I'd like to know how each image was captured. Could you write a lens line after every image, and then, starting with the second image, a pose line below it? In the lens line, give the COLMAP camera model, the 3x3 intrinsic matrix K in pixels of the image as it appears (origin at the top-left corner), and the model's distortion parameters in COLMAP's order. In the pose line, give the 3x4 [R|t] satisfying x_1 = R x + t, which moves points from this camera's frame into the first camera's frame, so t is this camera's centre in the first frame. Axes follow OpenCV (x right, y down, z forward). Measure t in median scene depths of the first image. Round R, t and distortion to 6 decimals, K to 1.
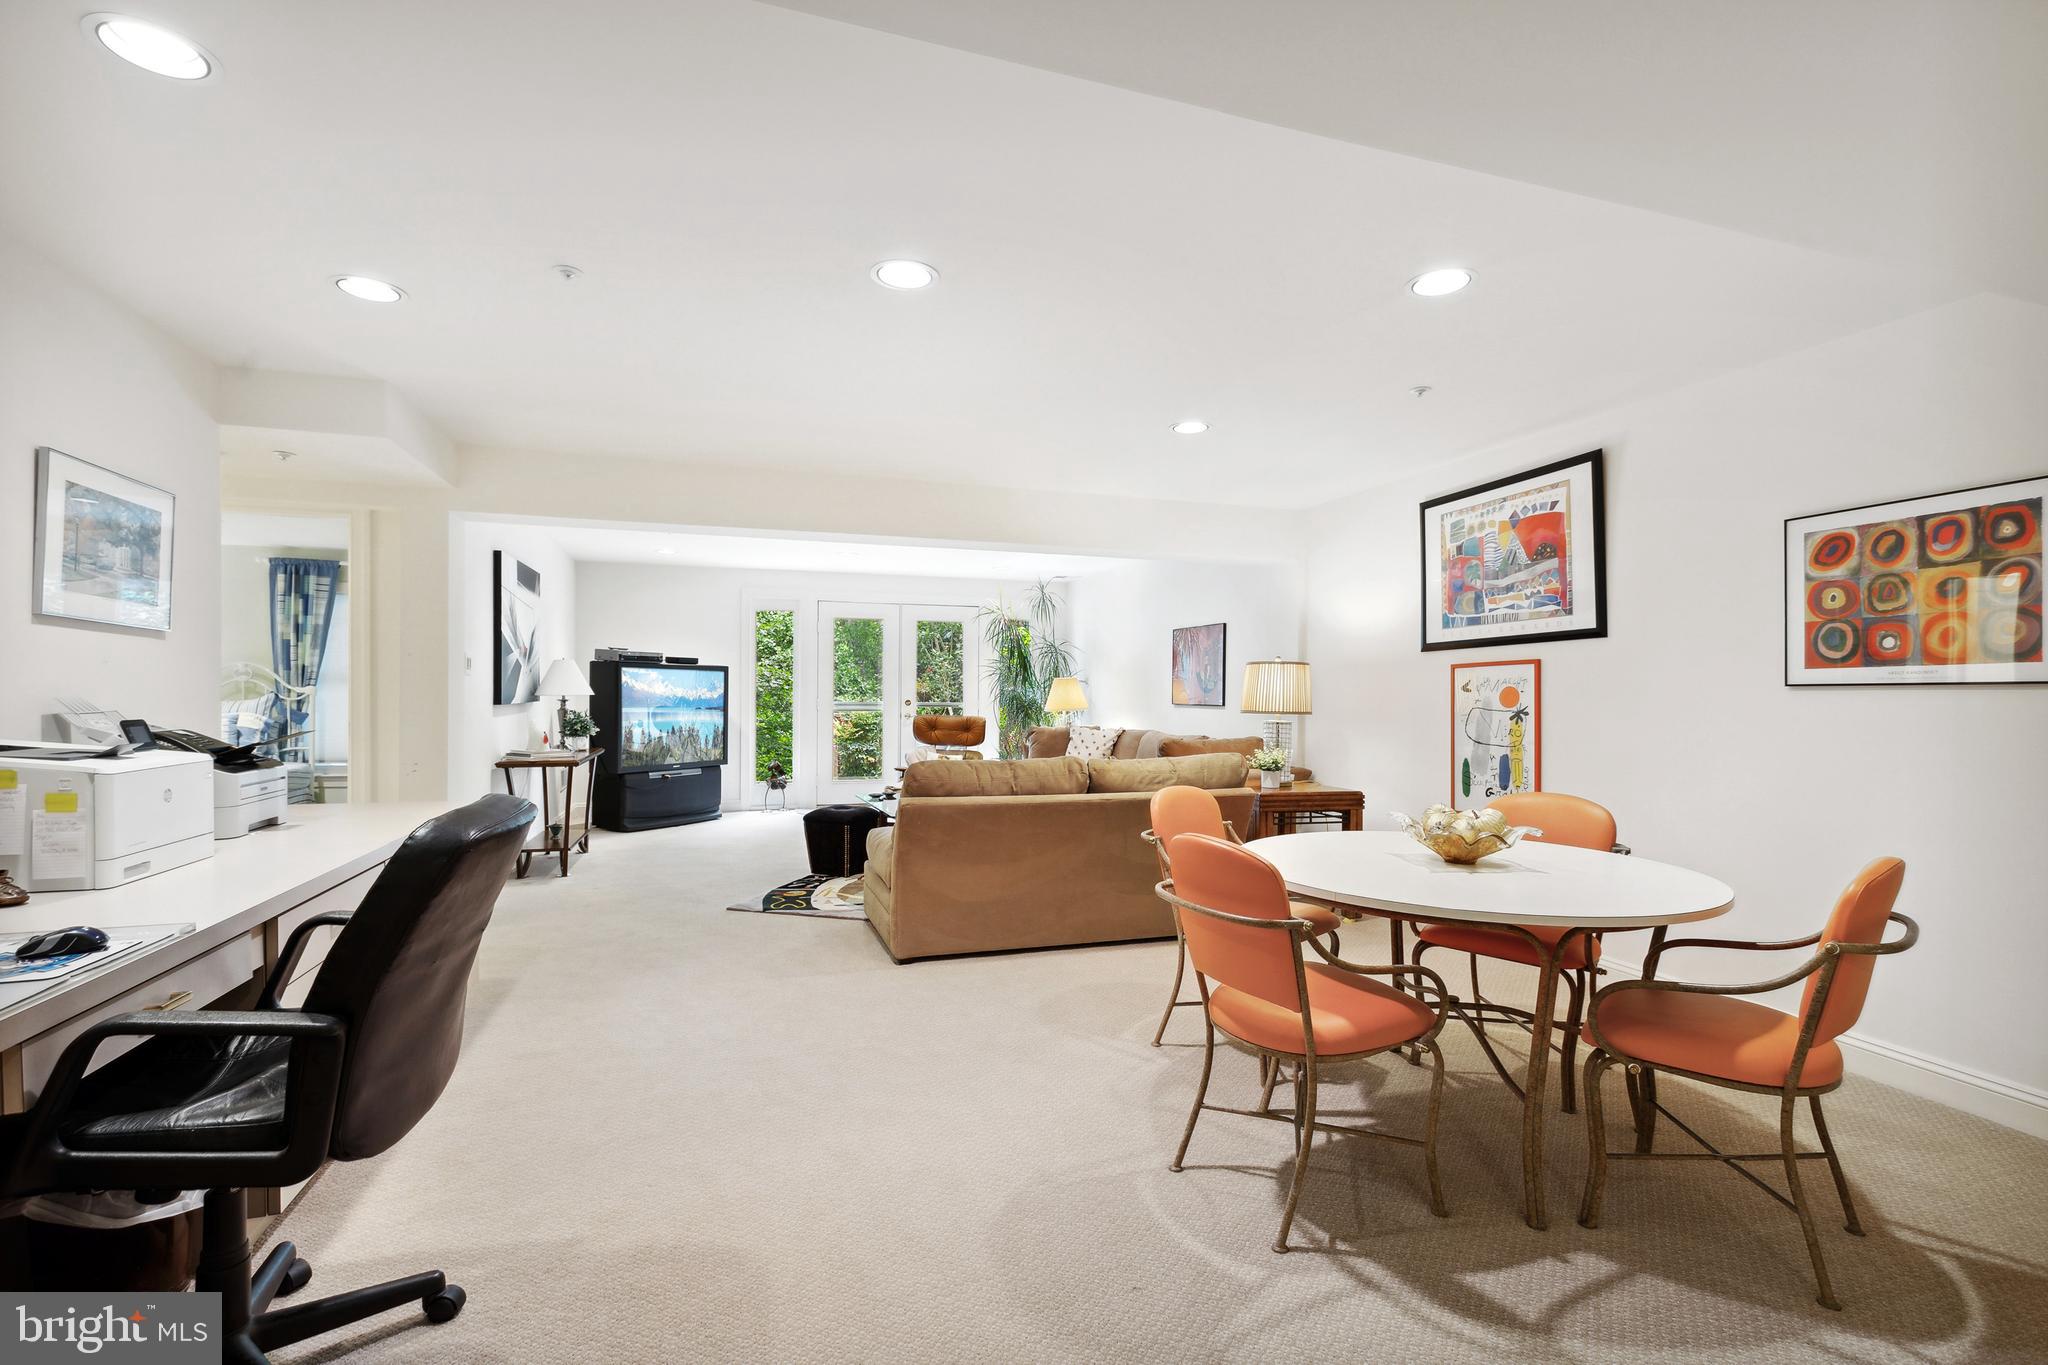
lens RADIAL K [[946.1, 0, 1031.8], [0, 946.1, 689.8], [0, 0, 1]] dist [0.004100, -0.003934]
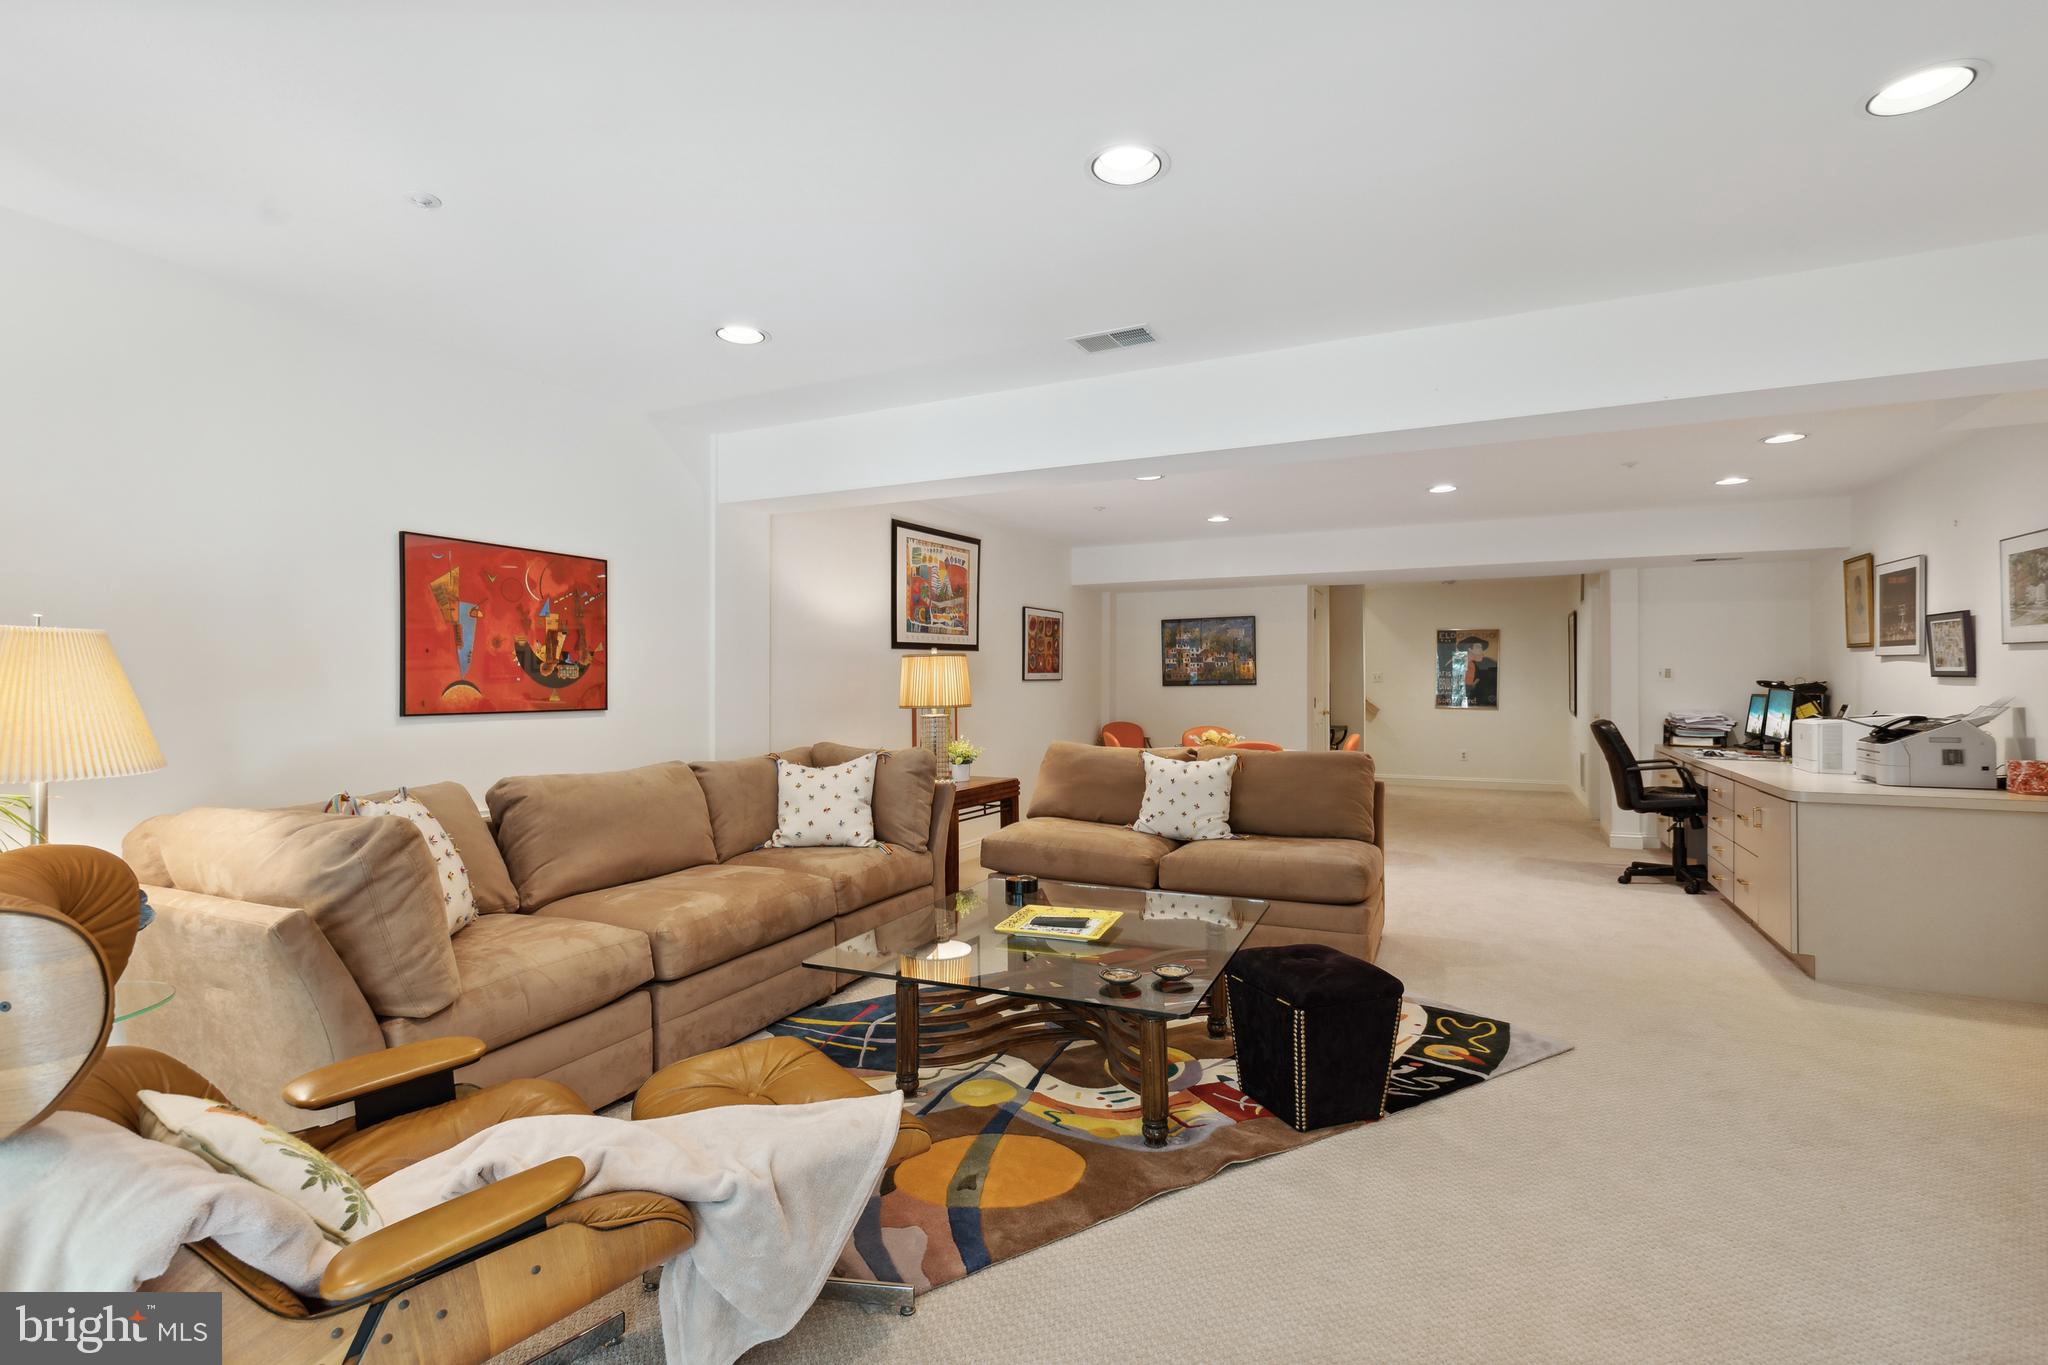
lens RADIAL K [[946.1, 0, 1030.1], [0, 946.1, 677.9], [0, 0, 1]] dist [0.004100, -0.003934]
pose [[-0.725251, -0.004554, 0.688470, -0.540959], [-0.008165, 0.999965, -0.001986, -0.004361], [-0.688436, -0.007061, -0.725263, 1.861344]]
